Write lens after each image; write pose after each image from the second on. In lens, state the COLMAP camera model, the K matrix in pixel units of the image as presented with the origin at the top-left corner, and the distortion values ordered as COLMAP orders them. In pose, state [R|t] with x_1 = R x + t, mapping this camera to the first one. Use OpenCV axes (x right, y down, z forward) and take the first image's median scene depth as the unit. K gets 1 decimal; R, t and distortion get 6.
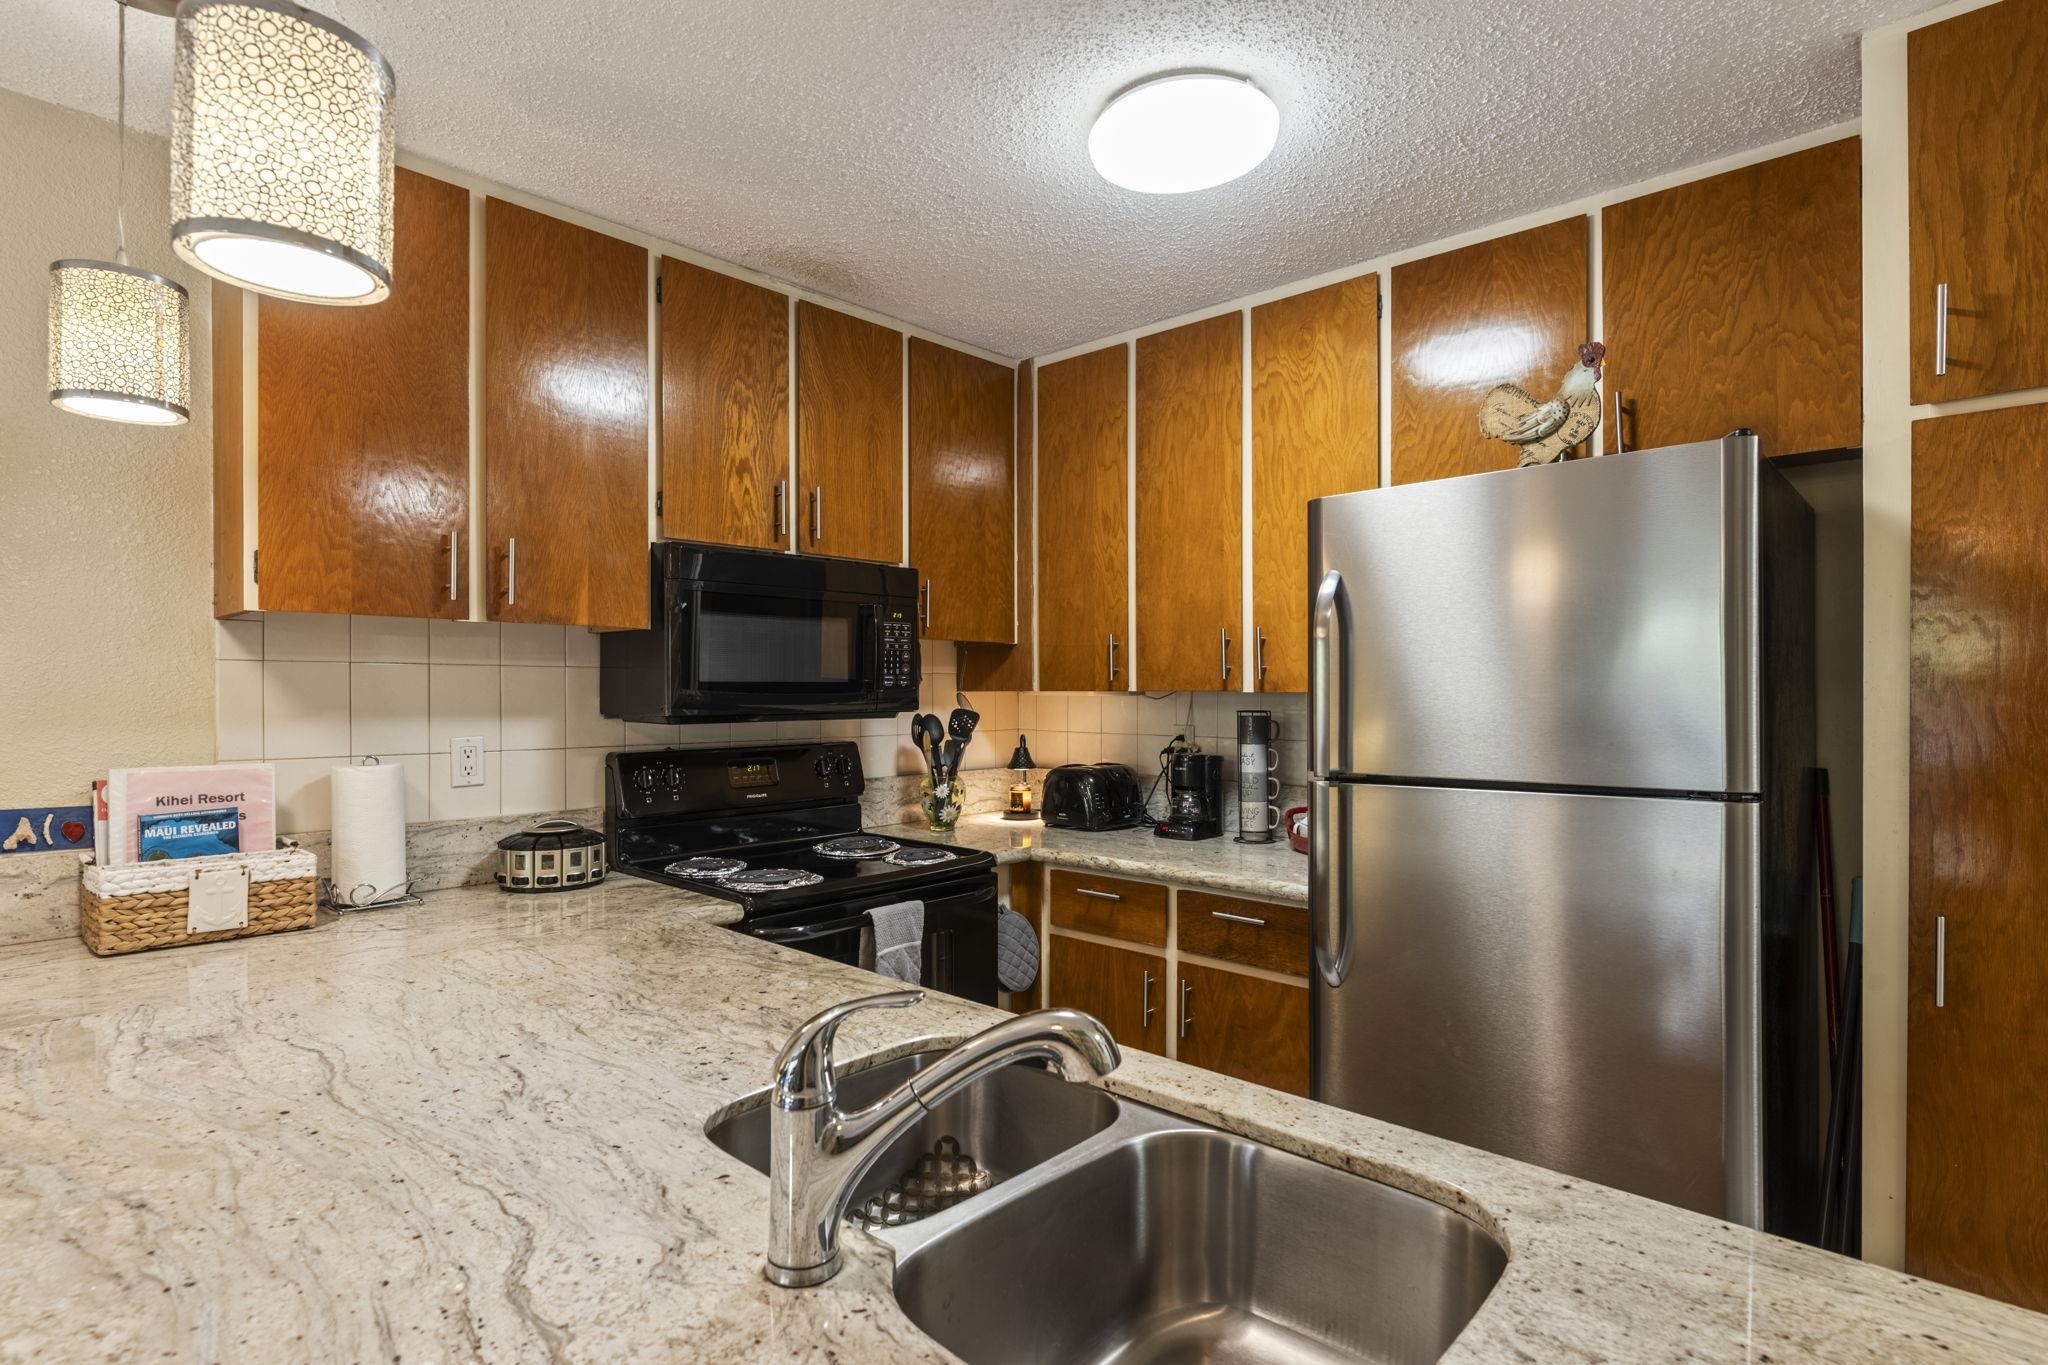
lens RADIAL K [[1040.8, 0, 1020.6], [0, 1040.8, 687.9], [0, 0, 1]] dist [-0.000772, -0.000206]
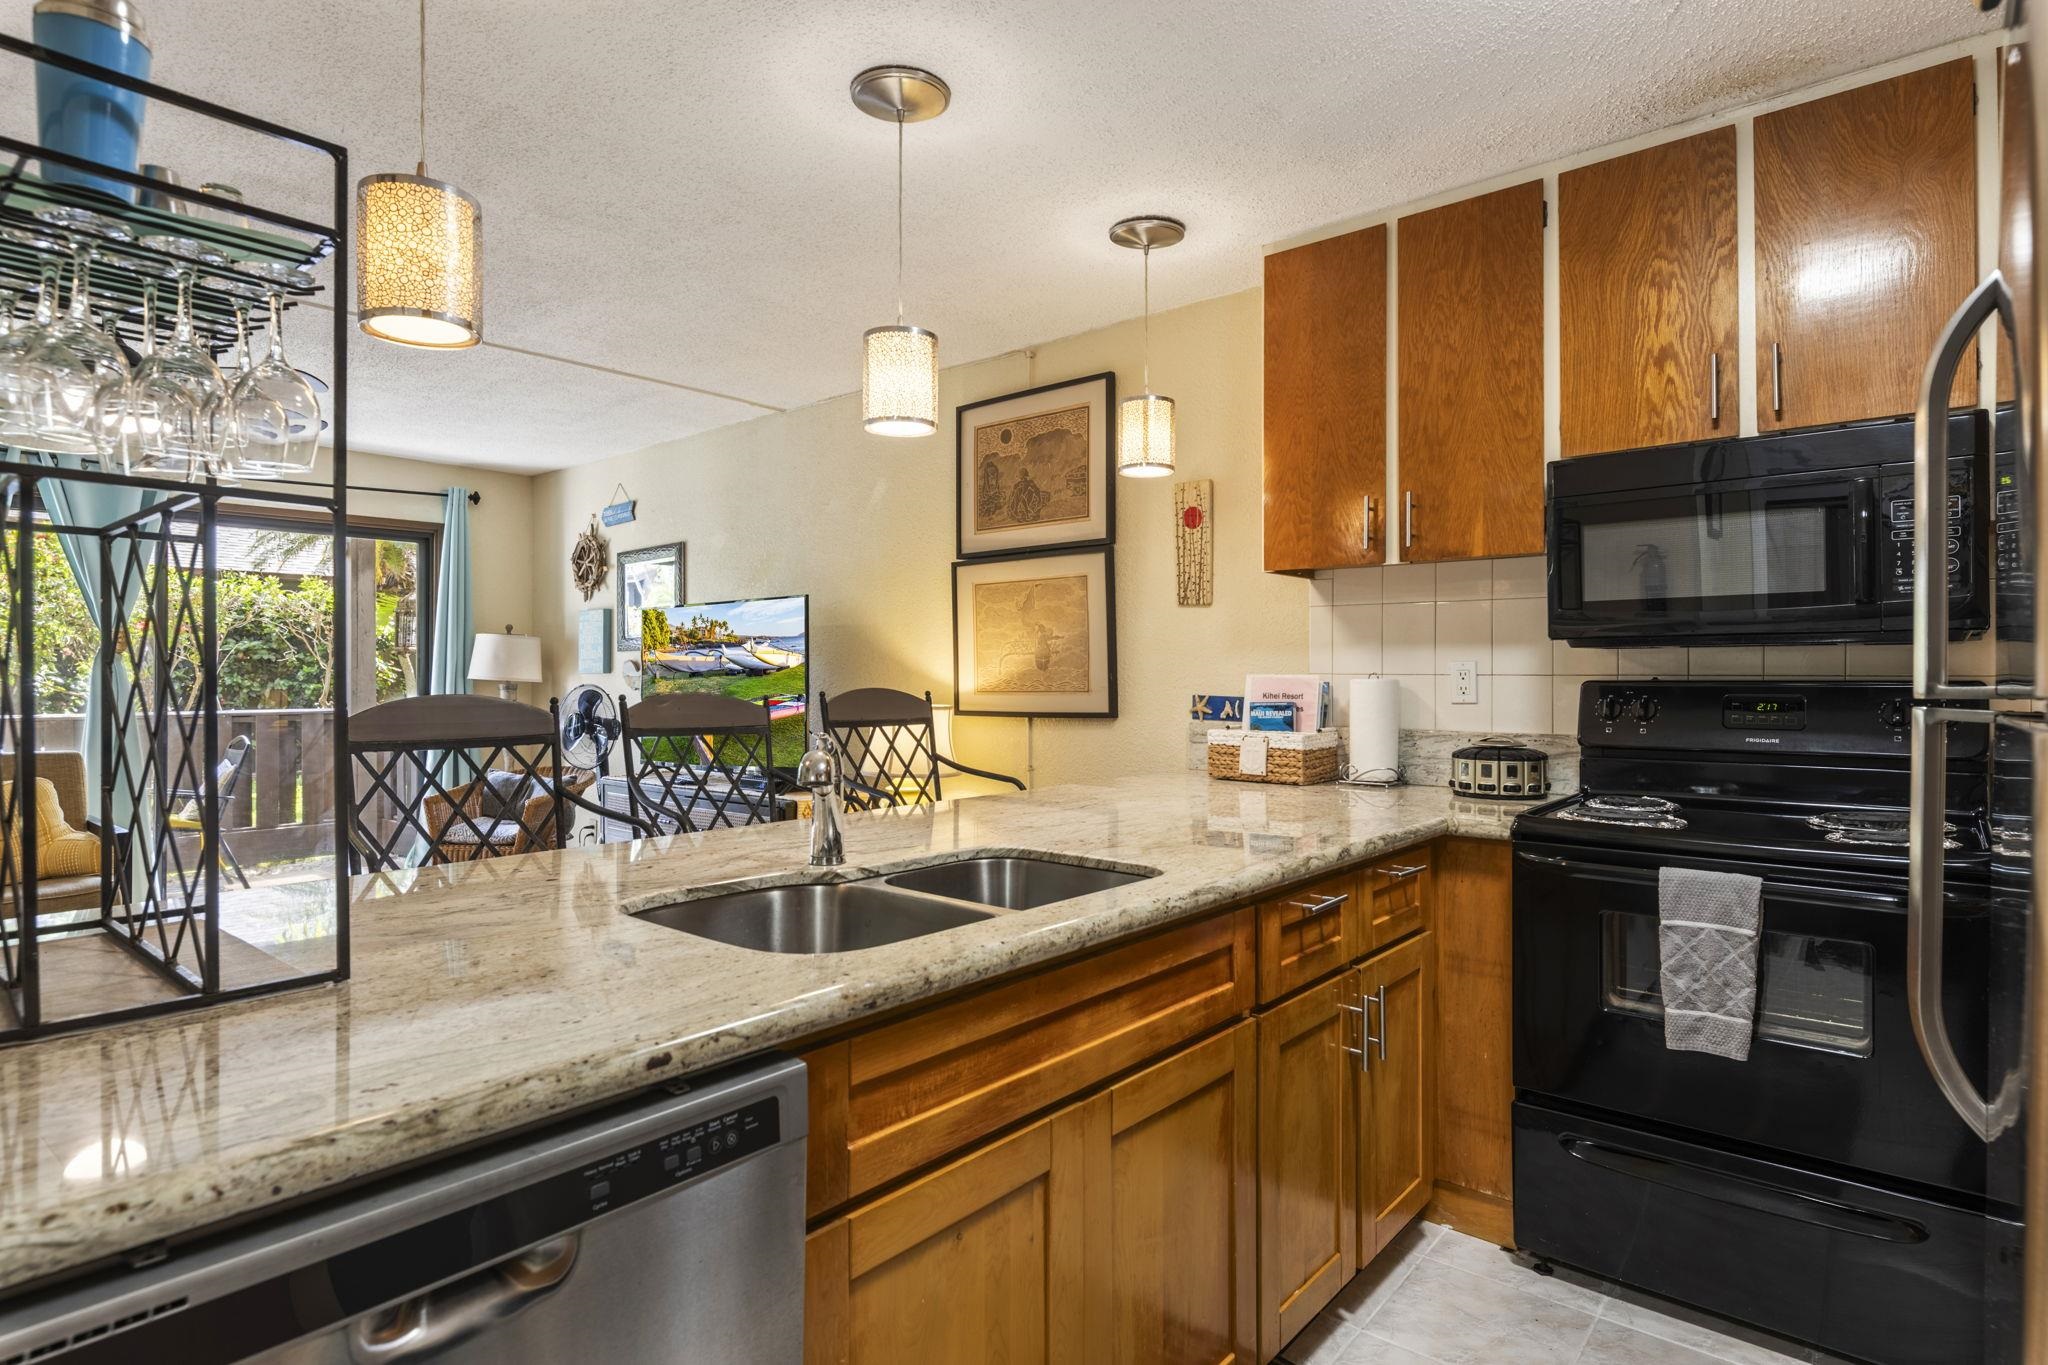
lens RADIAL K [[1079.3, 0, 1023.0], [0, 1079.3, 667.9], [0, 0, 1]] dist [0.002839, 0.001606]
pose [[0.031887, -0.009032, -0.999451, 0.701026], [0.001920, 0.999958, -0.008975, 0.067068], [0.999490, -0.001633, 0.031903, 0.476099]]
